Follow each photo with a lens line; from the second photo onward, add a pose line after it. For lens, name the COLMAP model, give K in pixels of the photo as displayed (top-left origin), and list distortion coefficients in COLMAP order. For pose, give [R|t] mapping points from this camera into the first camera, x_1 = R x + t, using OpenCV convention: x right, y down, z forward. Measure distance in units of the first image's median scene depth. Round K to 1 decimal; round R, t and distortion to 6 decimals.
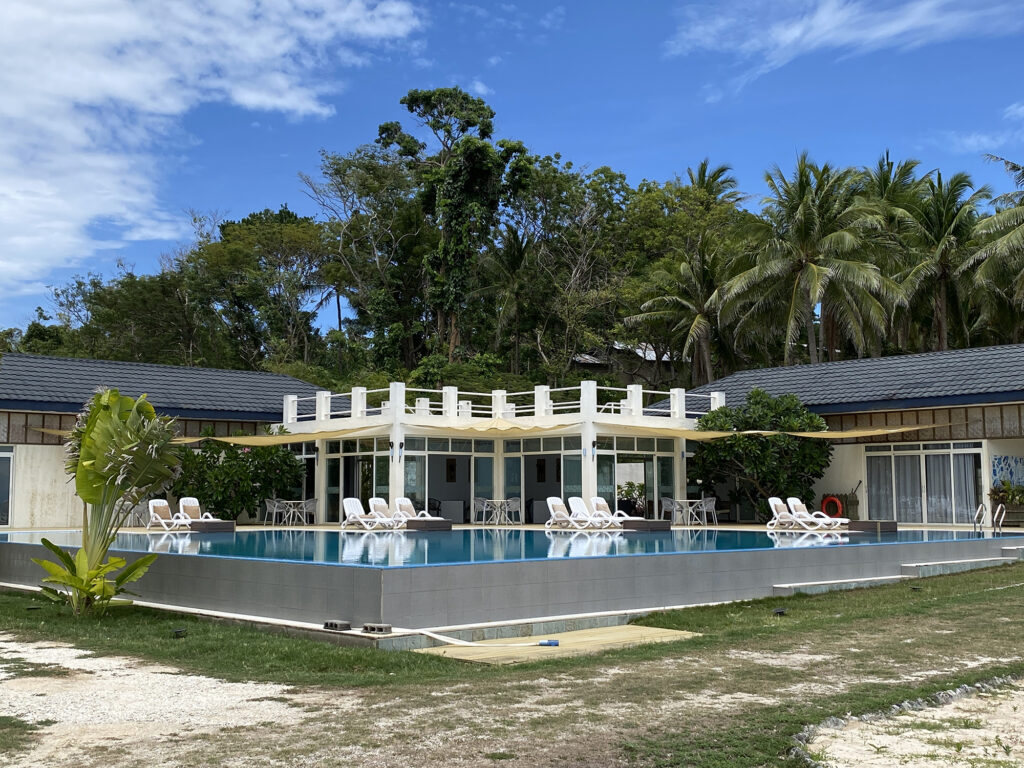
lens RADIAL K [[1204.8, 0, 512.1], [0, 1204.8, 383.7], [0, 0, 1]] dist [0.005066, 0.000000]
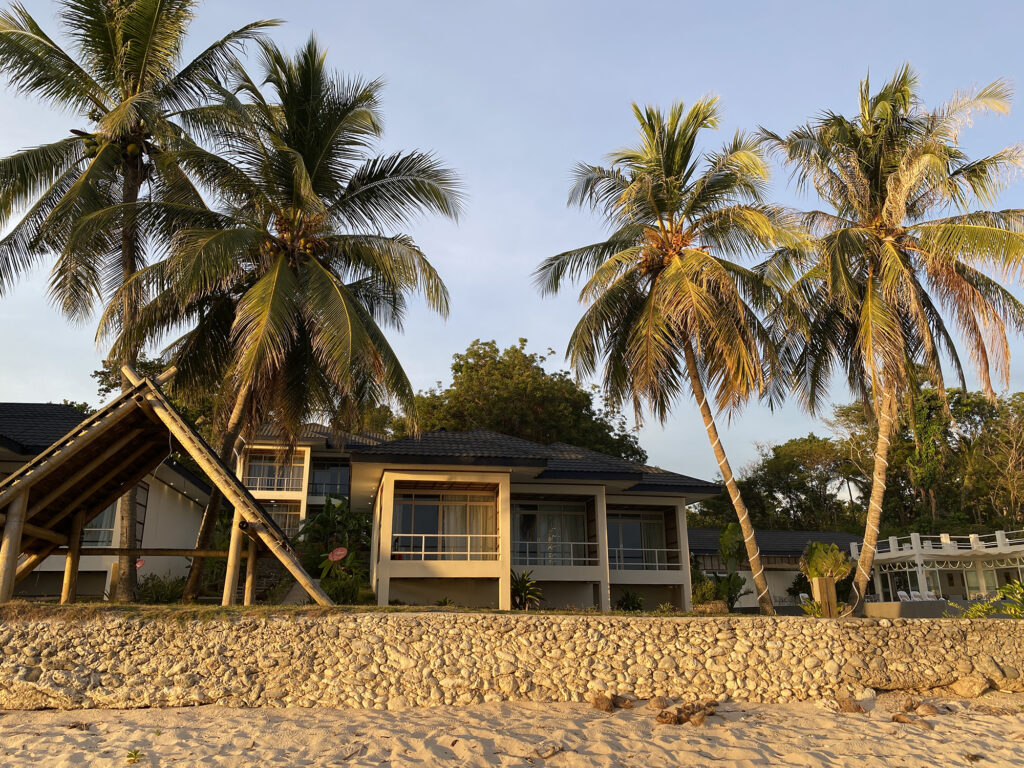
lens RADIAL K [[766.6, 0, 512.0], [0, 766.6, 379.9], [0, 0, 1]] dist [-0.002652, 0.001520]
pose [[0.859362, -0.148981, -0.489185, -0.005156], [0.045259, 0.975025, -0.217435, -0.001226], [0.509362, 0.164716, 0.844642, -0.247122]]
